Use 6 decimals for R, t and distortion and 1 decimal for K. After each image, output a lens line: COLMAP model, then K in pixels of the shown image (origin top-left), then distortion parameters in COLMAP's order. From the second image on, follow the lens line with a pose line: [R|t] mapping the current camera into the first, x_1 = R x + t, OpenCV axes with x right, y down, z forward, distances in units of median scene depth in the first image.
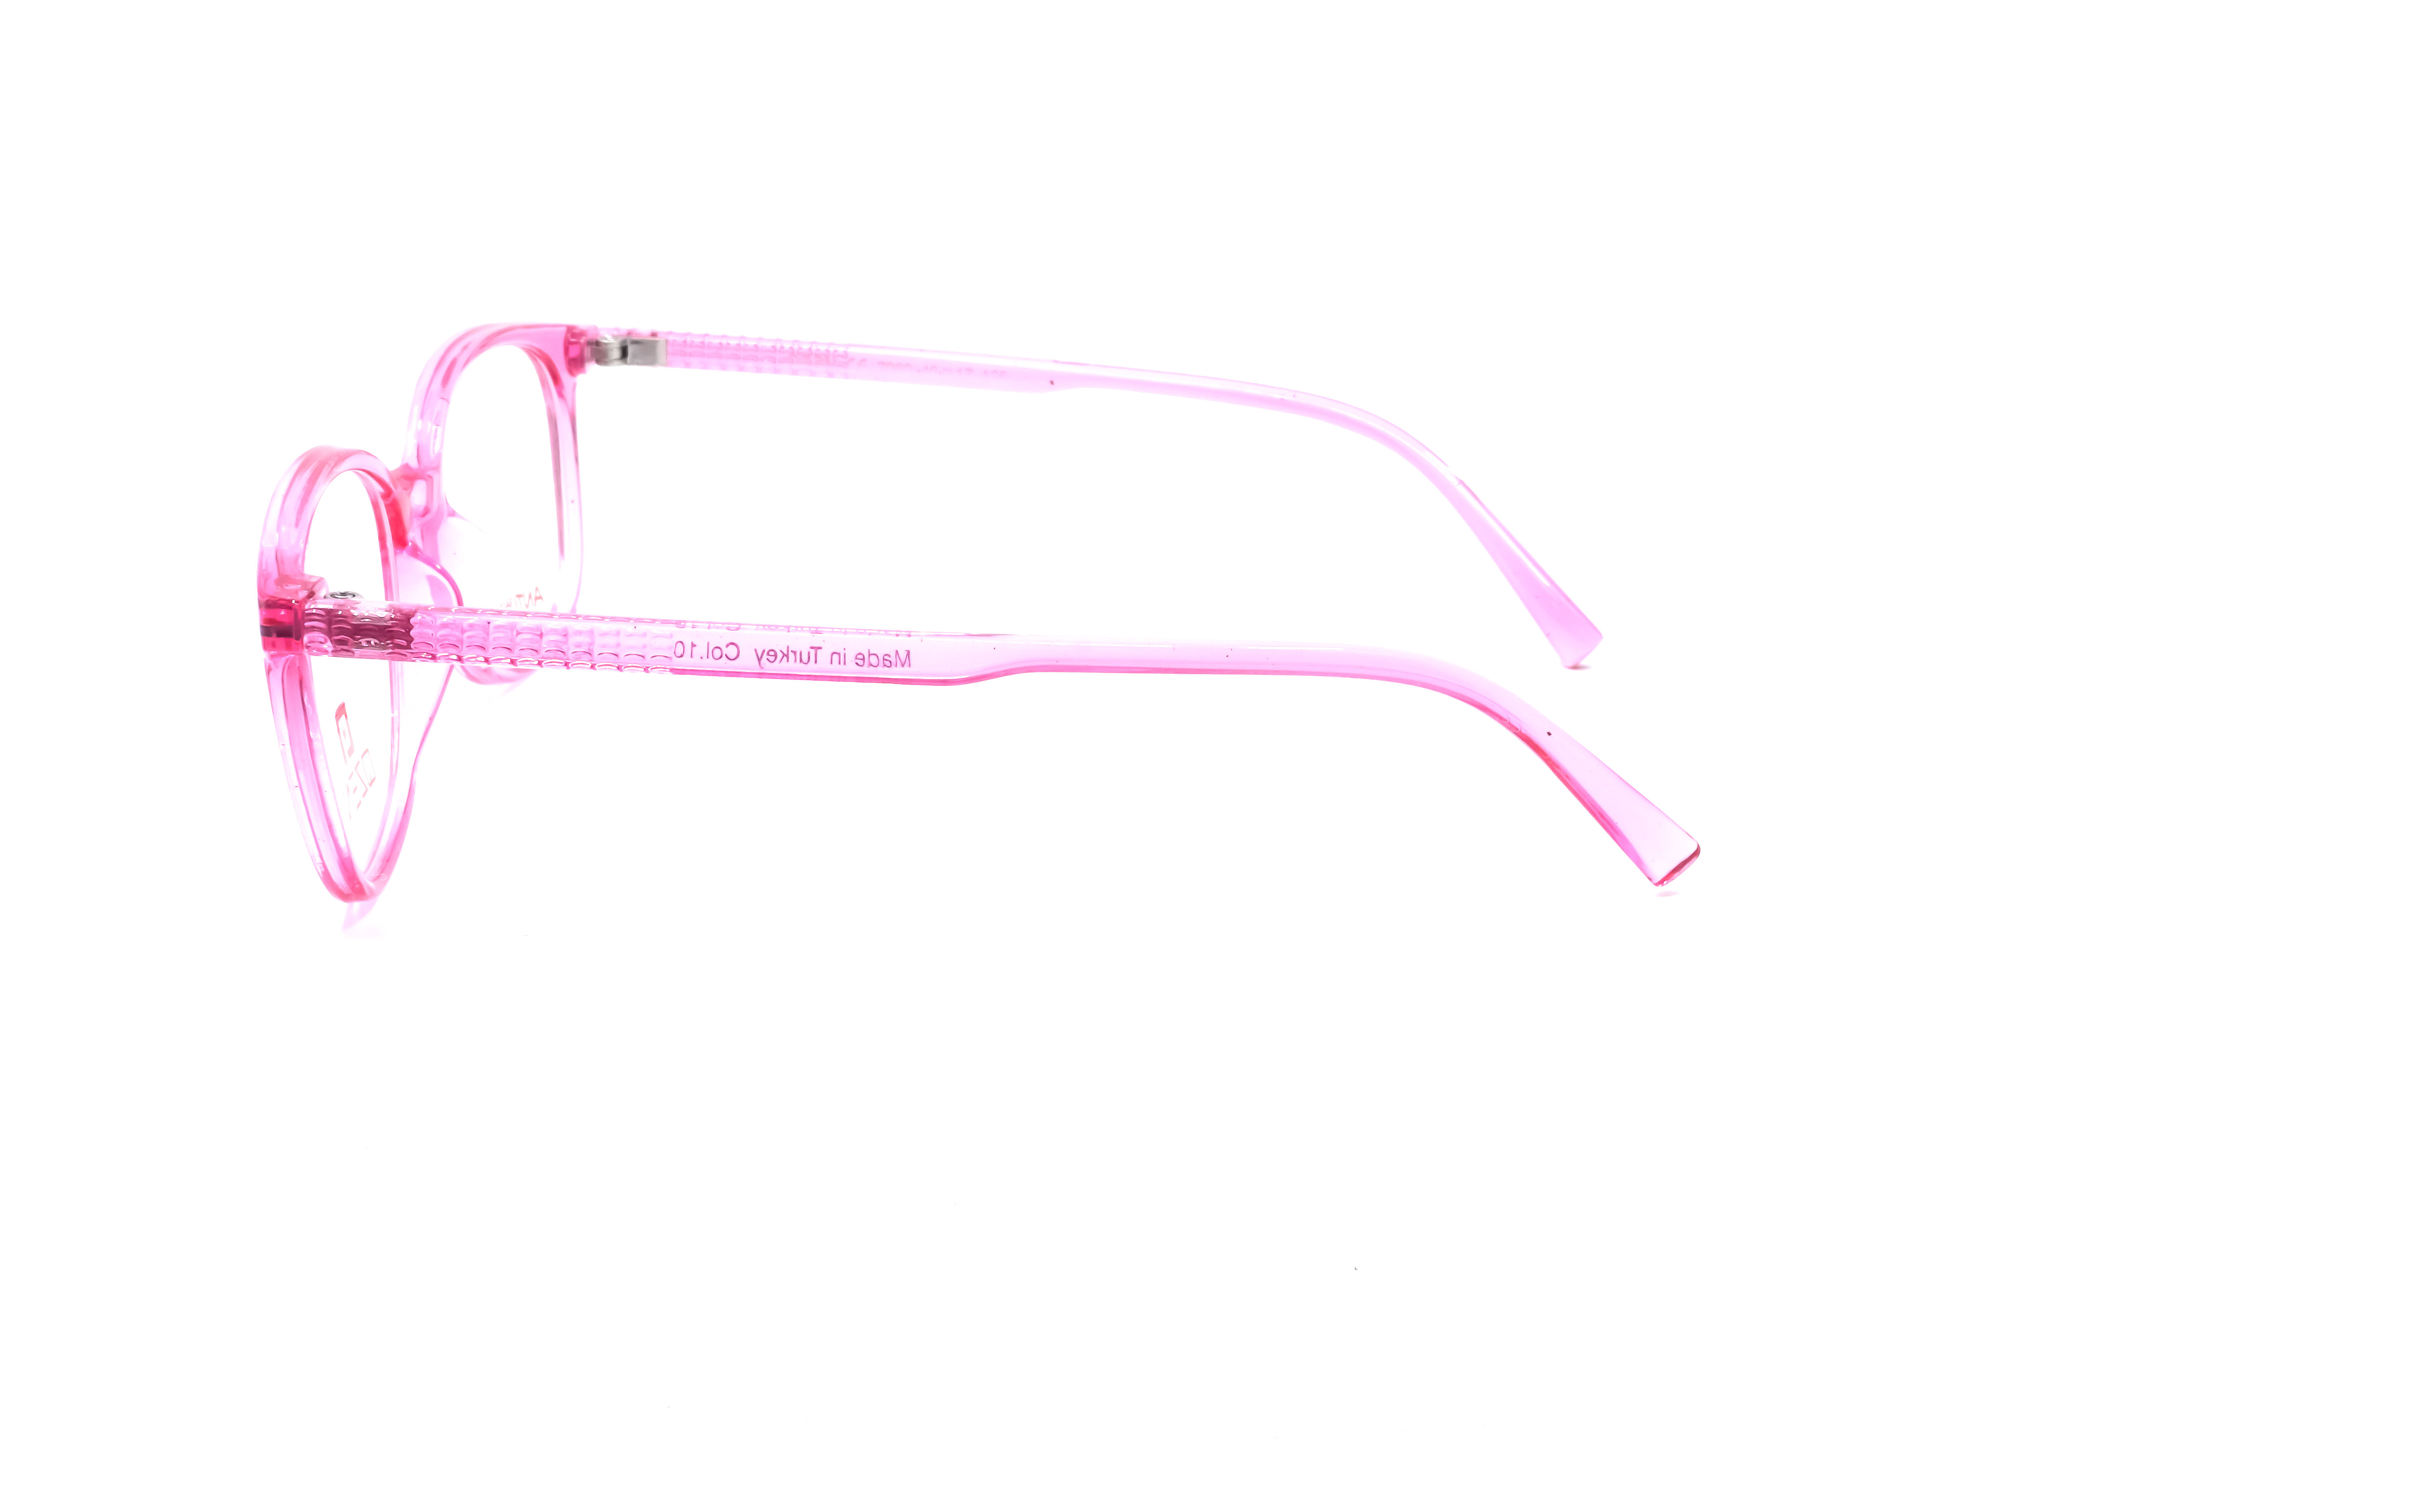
lens RADIAL K [[3046.7, 0, 1203.7], [0, 3046.7, 767.1], [0, 0, 1]] dist [-0.016529, 0.000000]
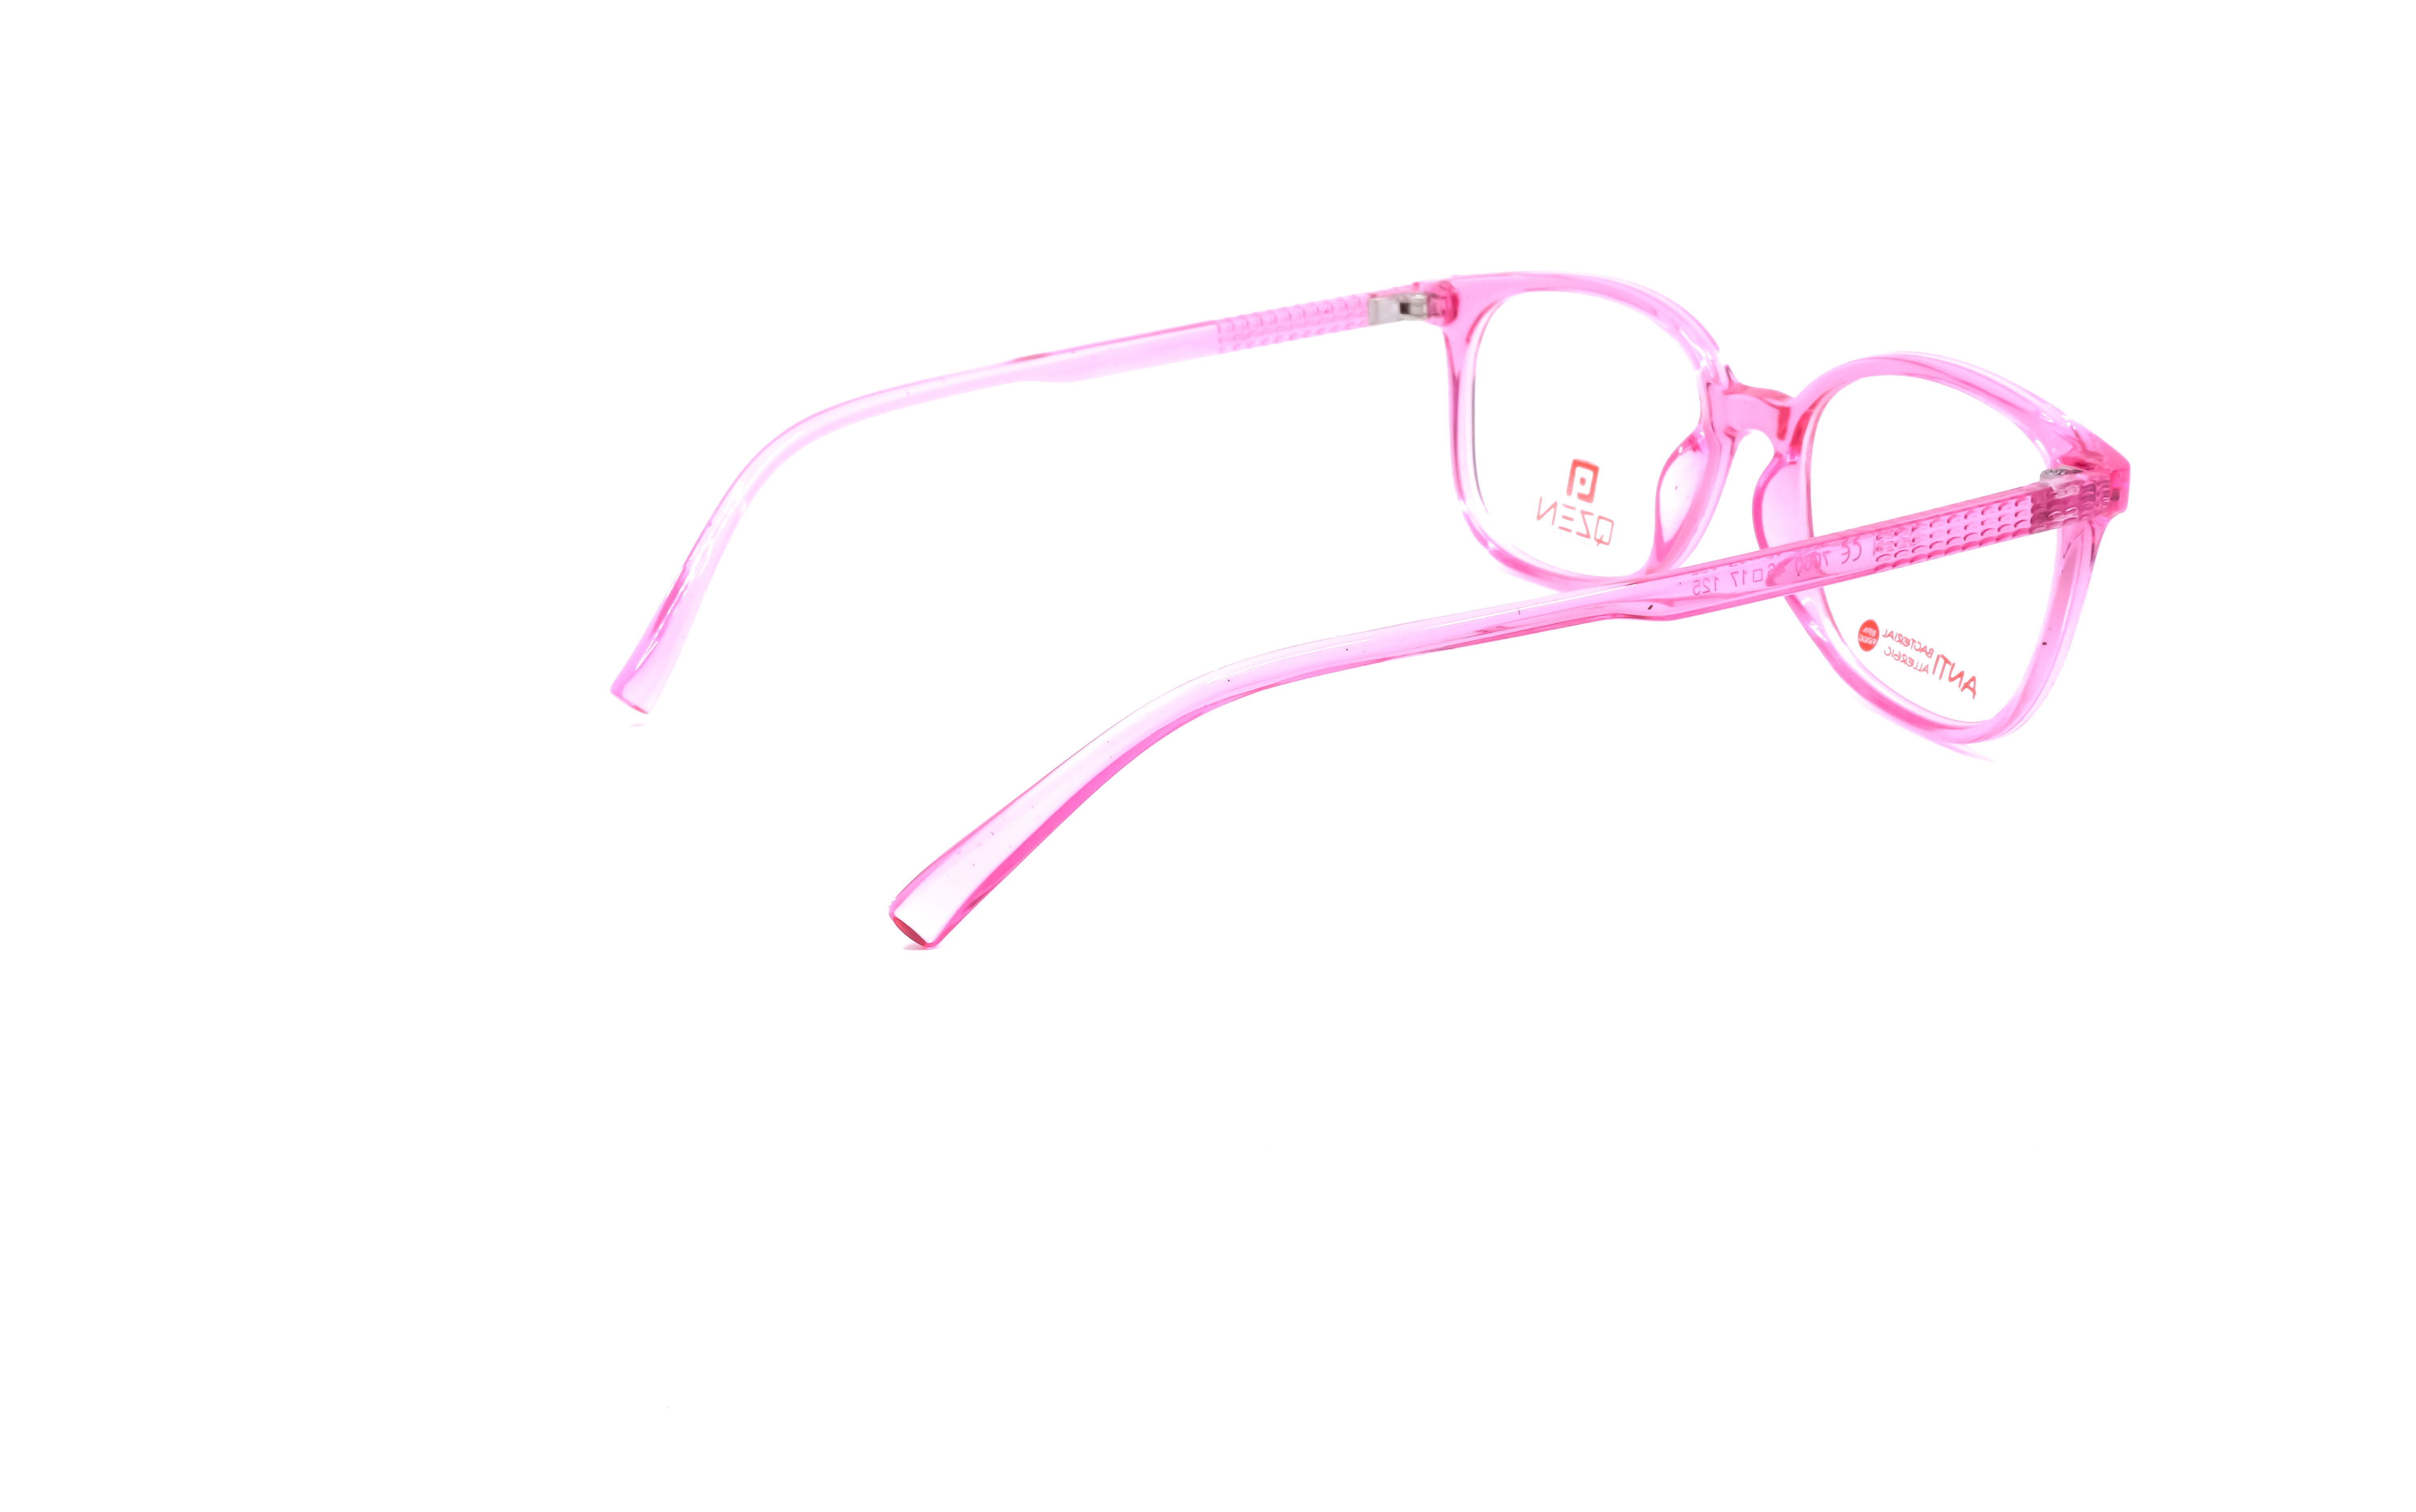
lens RADIAL K [[3046.7, 0, 1218.2], [0, 3046.7, 747.5], [0, 0, 1]] dist [-0.016529, 0.000000]
pose [[-0.864134, 0.138699, -0.483771, 0.509226], [-0.179330, 0.813309, 0.553507, -0.613371], [0.470226, 0.565059, -0.677935, 1.847663]]
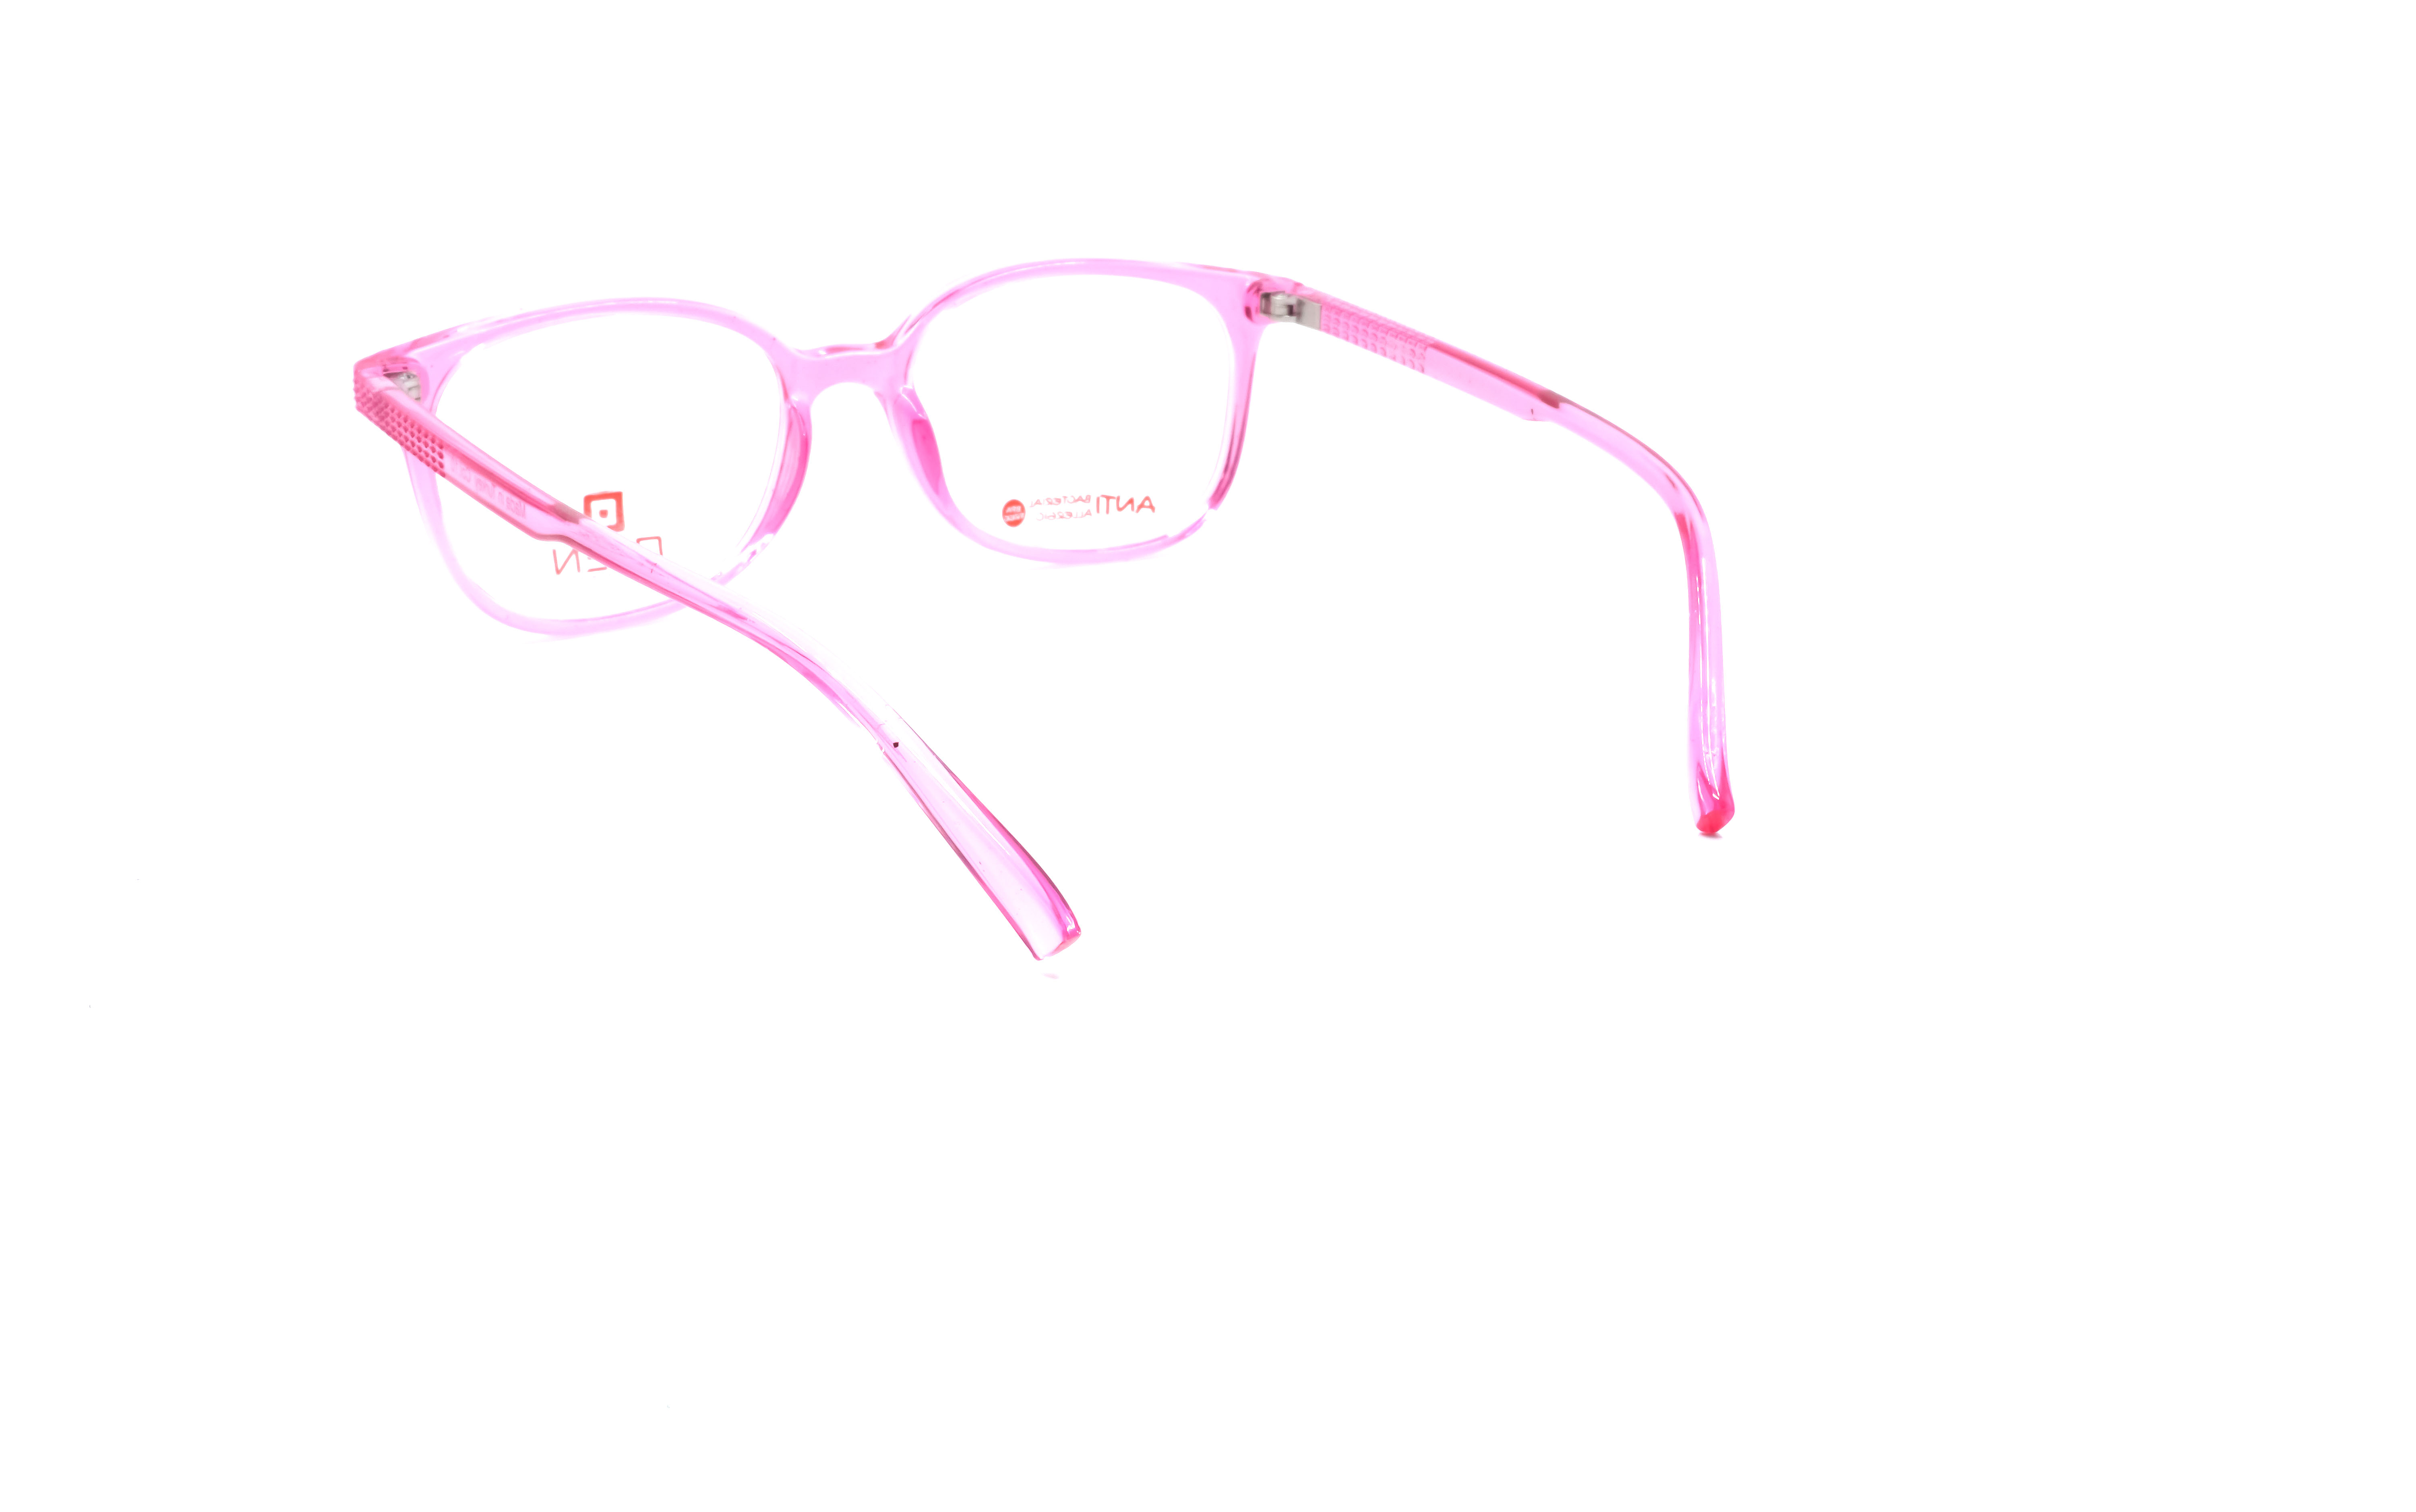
lens RADIAL K [[3046.7, 0, 1207.8], [0, 3046.7, 754.5], [0, 0, 1]] dist [-0.016529, 0.000000]
pose [[0.505077, 0.271826, -0.819150, 0.895031], [-0.281757, 0.949039, 0.141201, -0.162371], [0.815788, 0.159483, 0.555927, 0.496146]]
